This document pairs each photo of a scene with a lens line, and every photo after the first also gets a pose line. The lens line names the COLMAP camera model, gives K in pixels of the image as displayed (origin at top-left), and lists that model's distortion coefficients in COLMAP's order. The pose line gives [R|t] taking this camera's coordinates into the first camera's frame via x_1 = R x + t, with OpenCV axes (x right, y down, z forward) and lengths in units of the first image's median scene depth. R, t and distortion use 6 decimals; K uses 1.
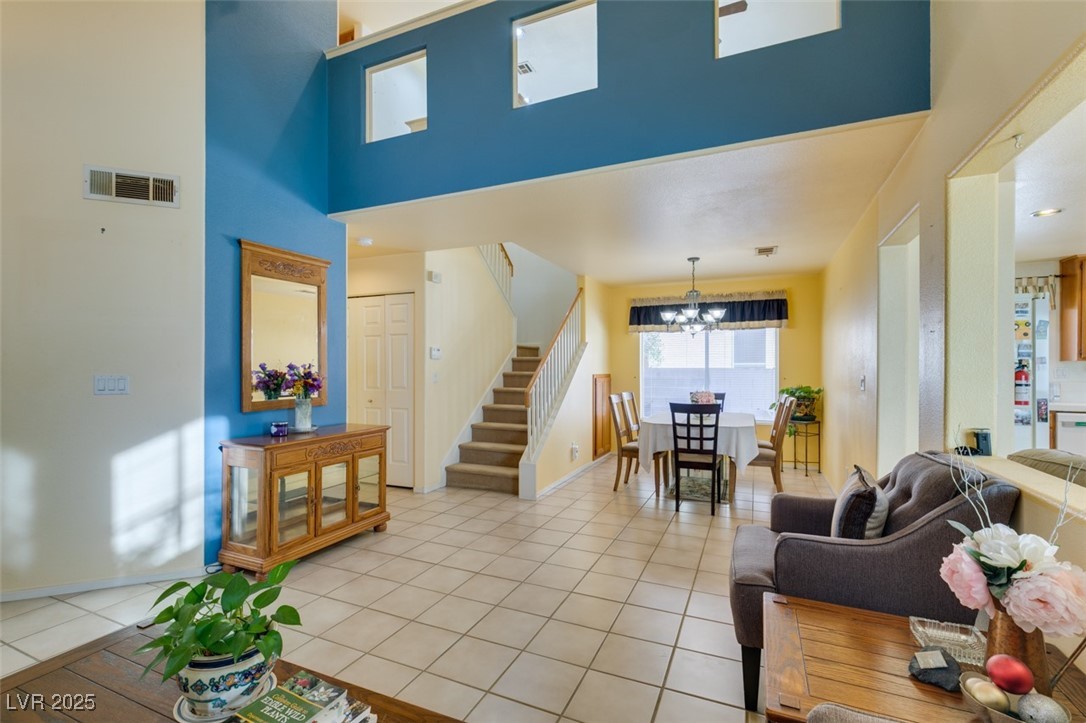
lens RADIAL K [[484.9, 0, 542.5], [0, 484.9, 367.4], [0, 0, 1]] dist [0.002726, -0.000611]
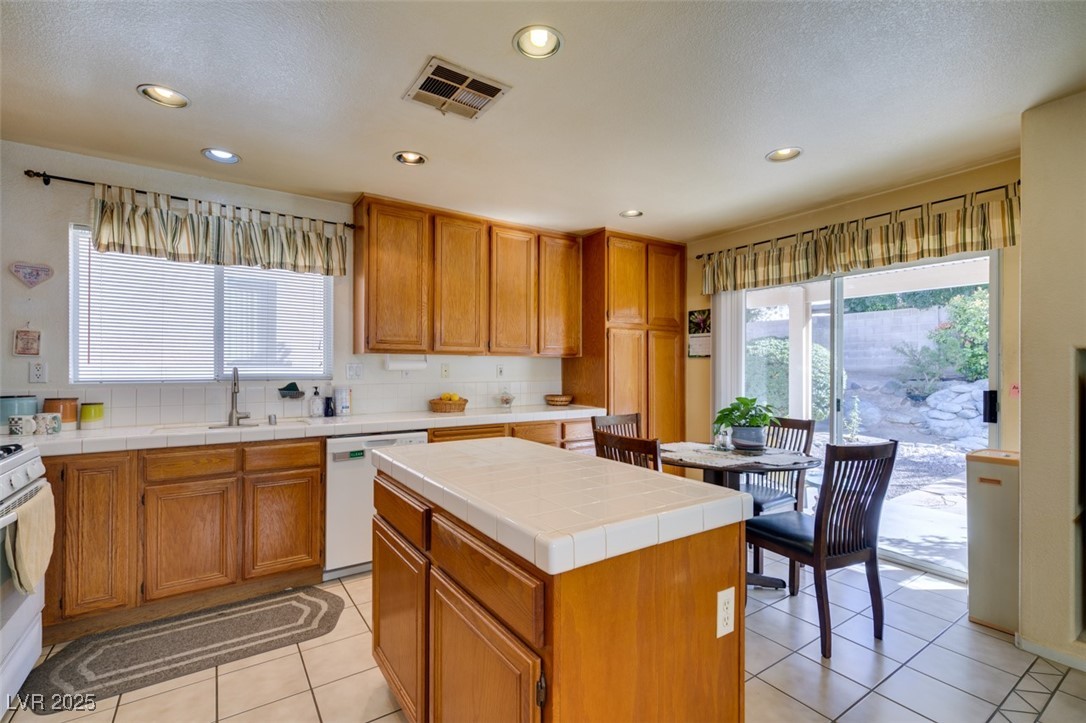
lens RADIAL K [[483.8, 0, 541.4], [0, 483.8, 366.7], [0, 0, 1]] dist [0.004688, -0.000790]
pose [[0.531873, -0.001615, 0.846823, 0.643086], [0.000404, 0.999999, 0.001654, 0.002974], [-0.846824, -0.000538, 0.531873, 0.428747]]
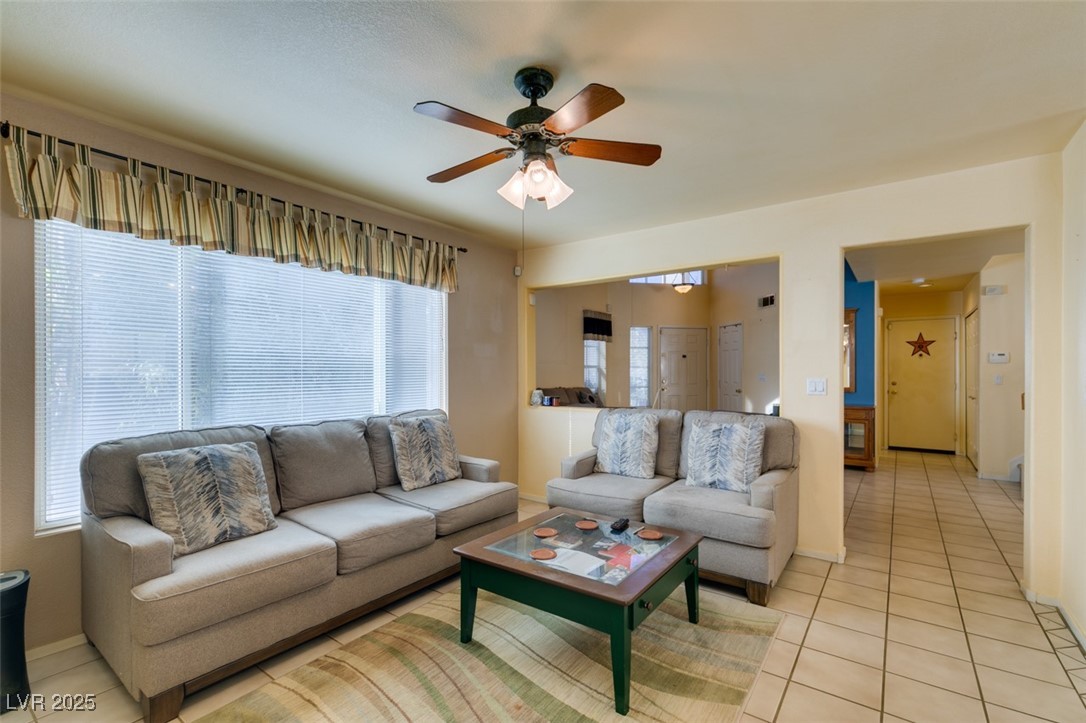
lens RADIAL K [[484.9, 0, 542.5], [0, 484.9, 367.4], [0, 0, 1]] dist [0.002726, -0.000611]
pose [[-0.216748, -0.009556, -0.976181, 1.078638], [-0.002682, 0.999954, -0.009193, 0.005691], [0.976224, 0.000626, -0.216763, 0.213092]]
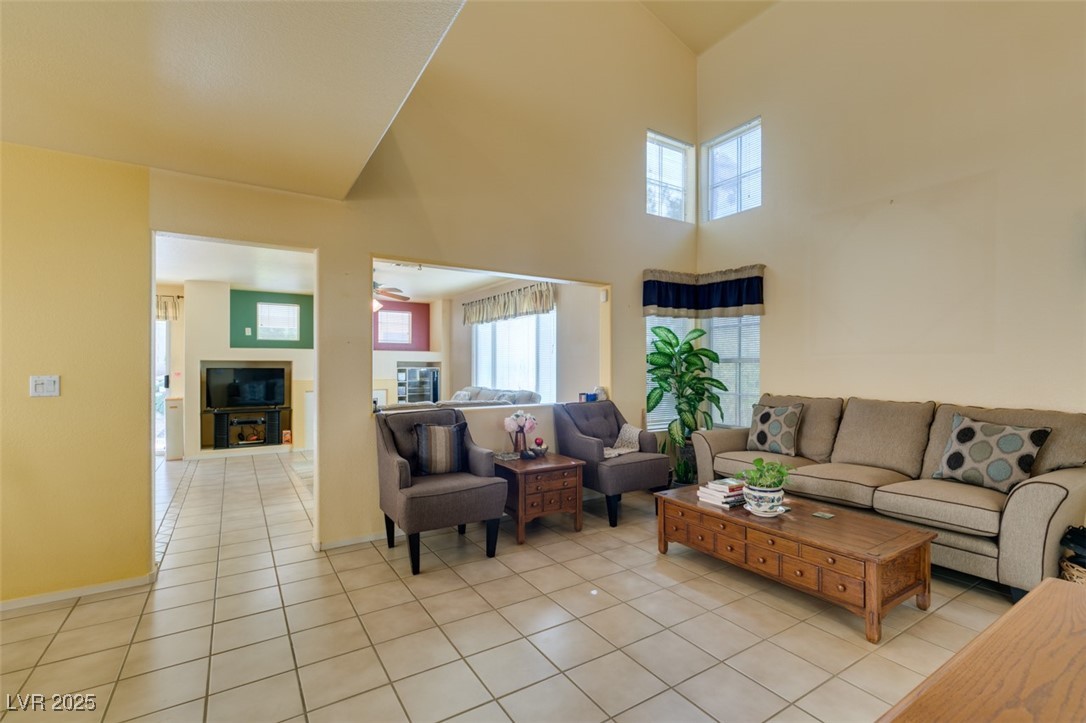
lens RADIAL K [[483.8, 0, 541.4], [0, 483.8, 366.7], [0, 0, 1]] dist [0.004688, -0.000790]
pose [[-0.832693, -0.003878, 0.553722, -0.251080], [-0.002418, 0.999991, 0.003368, -0.000284], [-0.553730, 0.001466, -0.832695, 0.839648]]
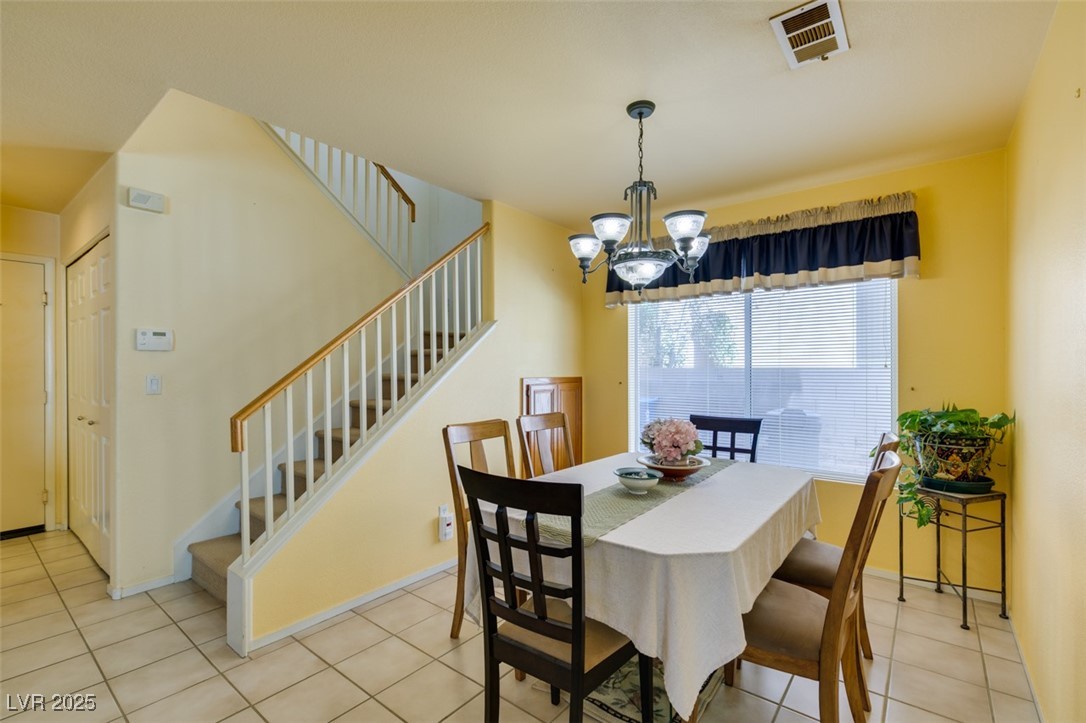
lens RADIAL K [[483.7, 0, 543.6], [0, 483.7, 369.1], [0, 0, 1]] dist [0.002344, 0.000705]
pose [[0.967111, -0.001749, -0.254349, 0.338188], [0.002460, 0.999994, 0.002477, 0.002926], [0.254343, -0.003022, 0.967109, 0.570269]]
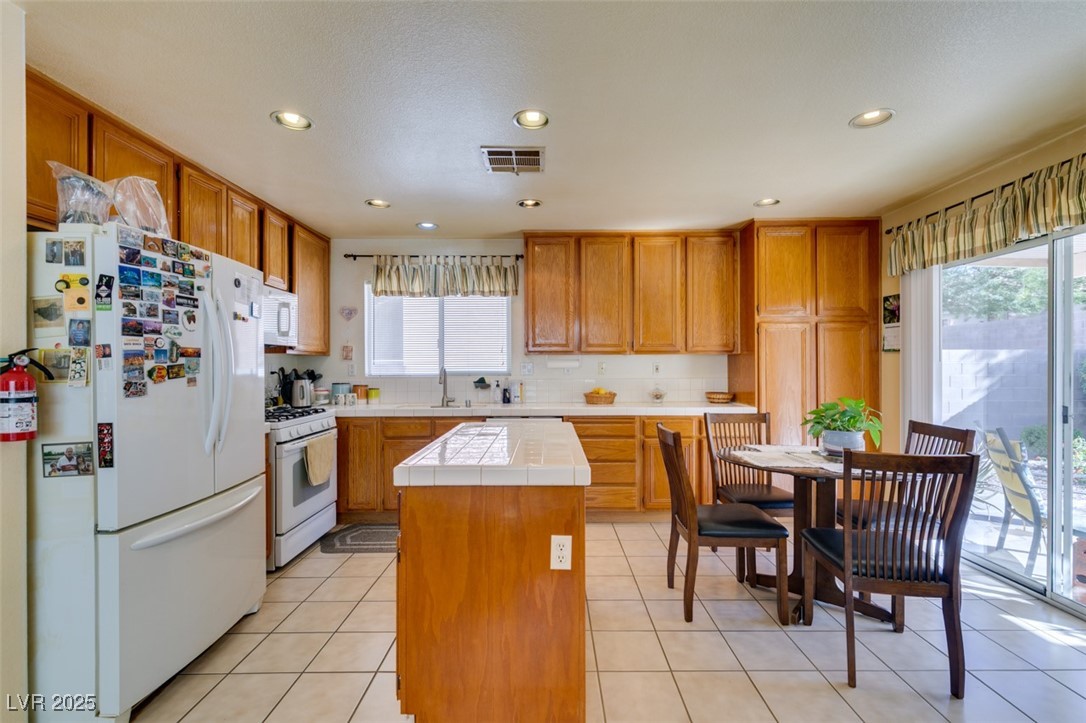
lens RADIAL K [[490.3, 0, 549.7], [0, 490.3, 365.1], [0, 0, 1]] dist [0.002281, -0.000350]
pose [[0.913729, -0.008003, 0.406246, 0.758660], [0.008310, 0.999965, 0.001008, 0.002905], [-0.406240, 0.002455, 0.913763, 0.192508]]
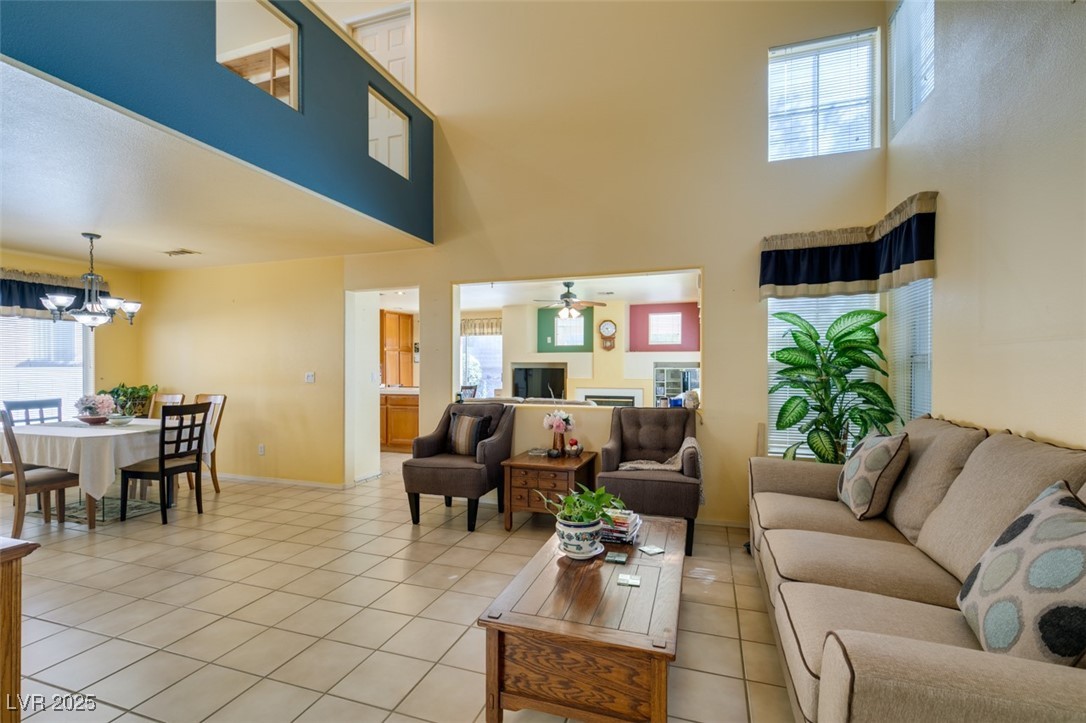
lens RADIAL K [[484.9, 0, 542.5], [0, 484.9, 367.4], [0, 0, 1]] dist [0.002726, -0.000611]
pose [[-0.091230, -0.005231, 0.995816, -0.585507], [0.001378, 0.999985, 0.005379, -0.002378], [-0.995829, 0.001863, -0.091221, 0.313264]]
